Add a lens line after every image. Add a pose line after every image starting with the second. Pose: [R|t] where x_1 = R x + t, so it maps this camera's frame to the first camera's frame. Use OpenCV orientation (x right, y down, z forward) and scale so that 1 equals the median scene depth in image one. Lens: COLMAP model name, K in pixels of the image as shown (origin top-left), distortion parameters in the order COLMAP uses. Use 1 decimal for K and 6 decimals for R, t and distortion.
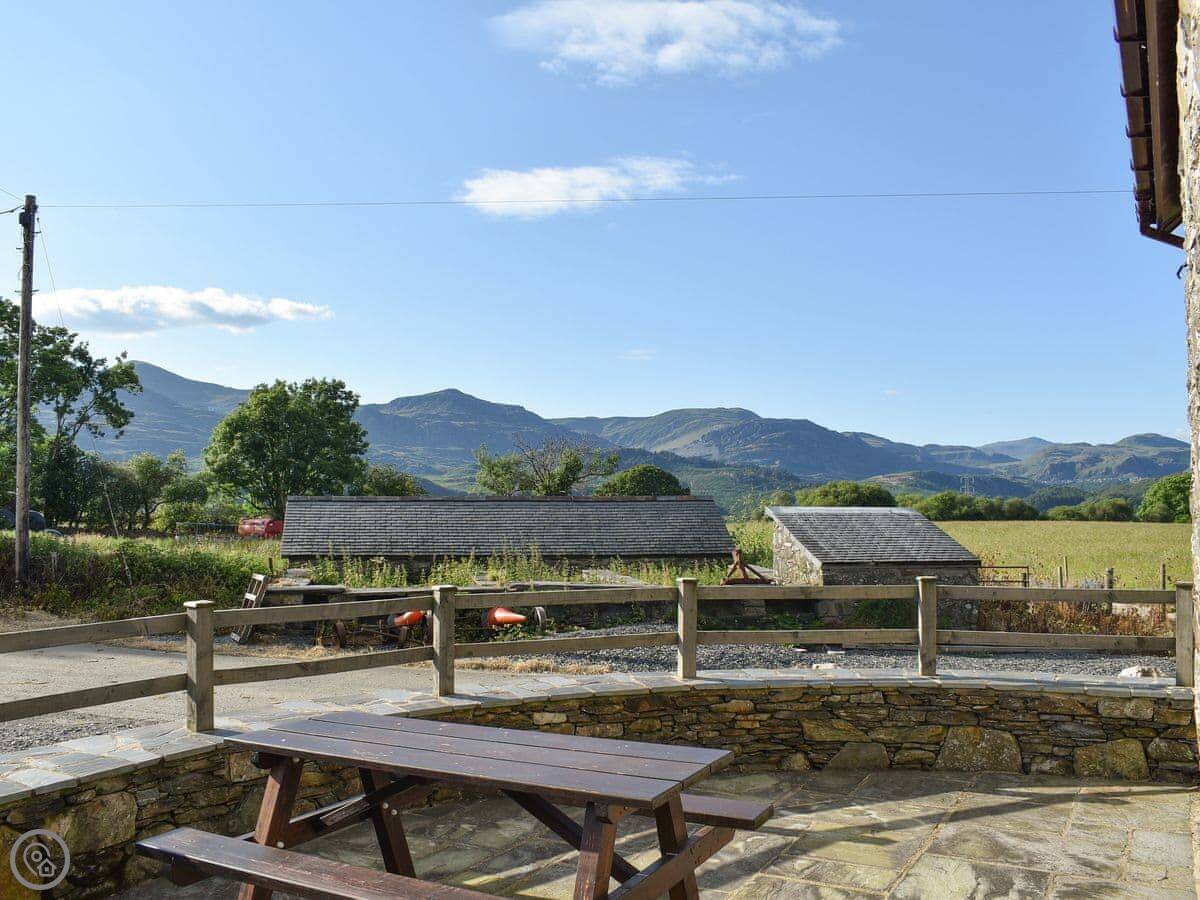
lens RADIAL K [[1083.8, 0, 600.0], [0, 1083.8, 450.0], [0, 0, 1]] dist [-0.095918, 0.010271]
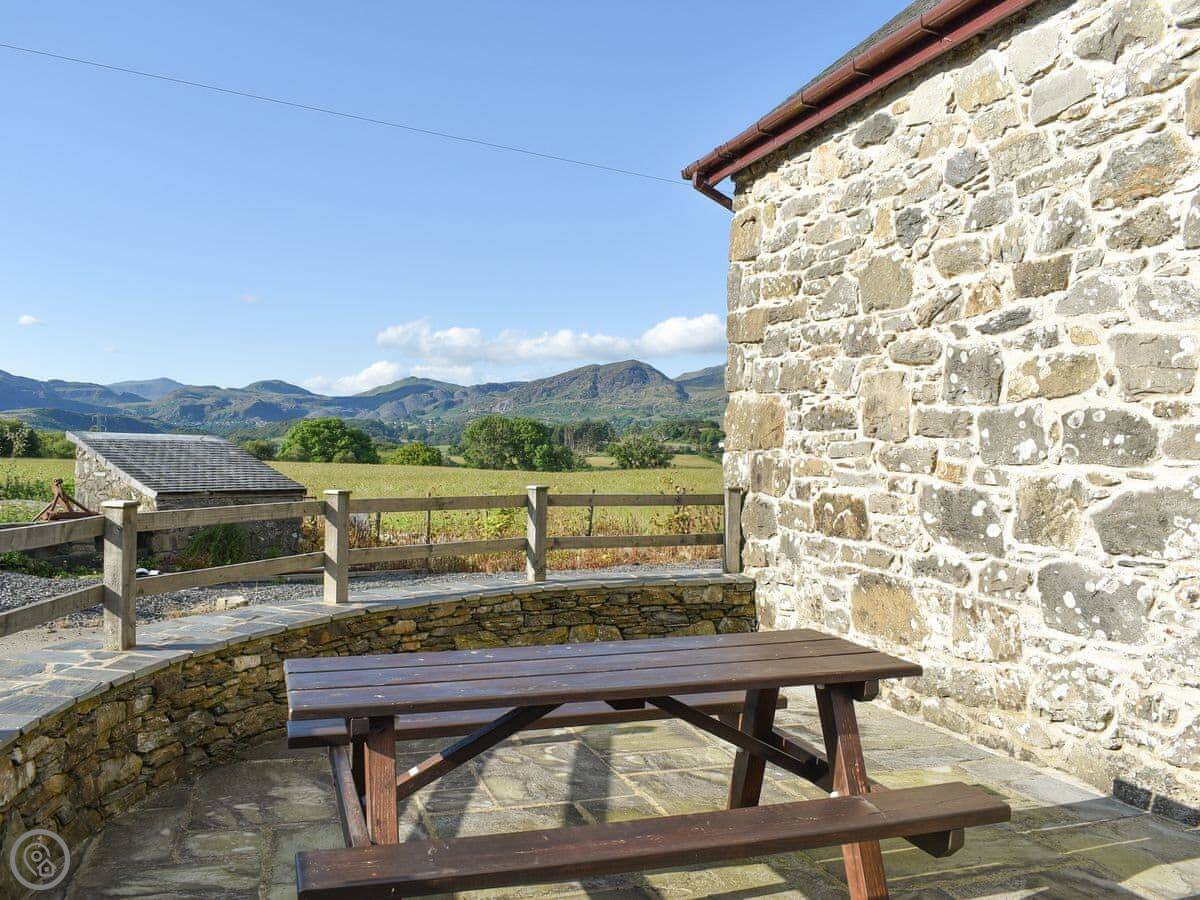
lens RADIAL K [[1083.8, 0, 600.0], [0, 1083.8, 450.0], [0, 0, 1]] dist [-0.095918, 0.010271]
pose [[0.688966, 0.008999, 0.724737, -0.420735], [-0.046977, 0.998375, 0.032262, 0.049421], [-0.723269, -0.056273, 0.688270, 0.253797]]
